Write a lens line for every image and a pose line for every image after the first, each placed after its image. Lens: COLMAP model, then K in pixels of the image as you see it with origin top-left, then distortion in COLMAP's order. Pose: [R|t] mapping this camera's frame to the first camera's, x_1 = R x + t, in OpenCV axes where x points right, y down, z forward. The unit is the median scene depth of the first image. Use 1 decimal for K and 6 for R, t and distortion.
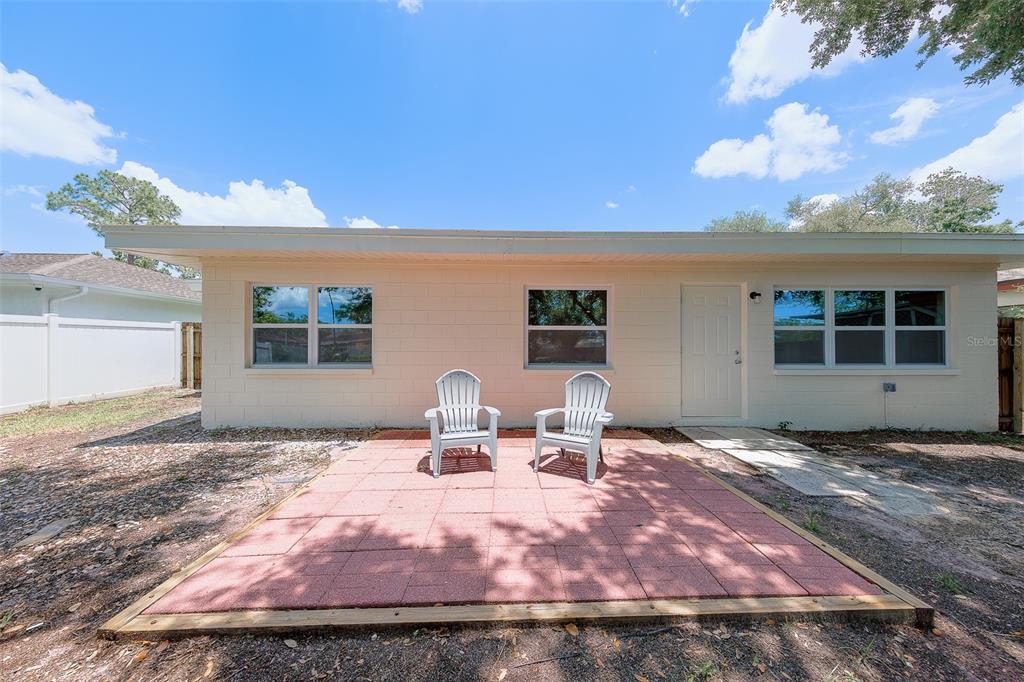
lens RADIAL K [[318.1, 0, 508.6], [0, 318.1, 344.3], [0, 0, 1]] dist [0.001985, 0.000046]
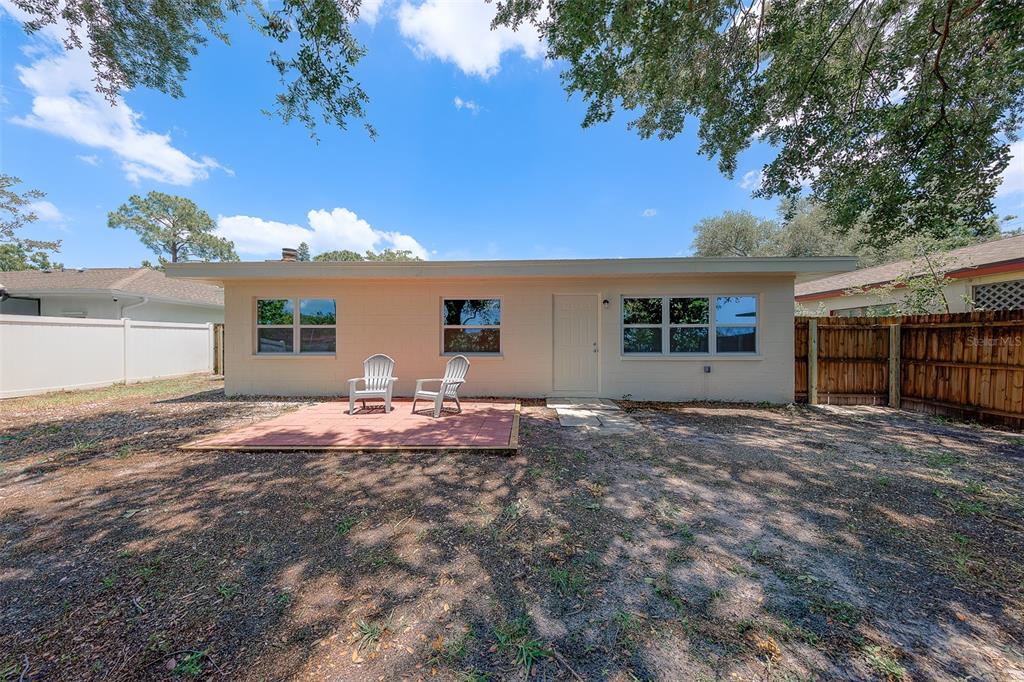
lens RADIAL K [[333.5, 0, 518.1], [0, 333.5, 343.9], [0, 0, 1]] dist [0.002078, -0.000014]
pose [[0.997784, -0.001735, -0.066508, 0.469203], [0.001891, 0.999996, 0.002286, 0.020839], [0.066504, -0.002407, 0.997783, -0.429271]]
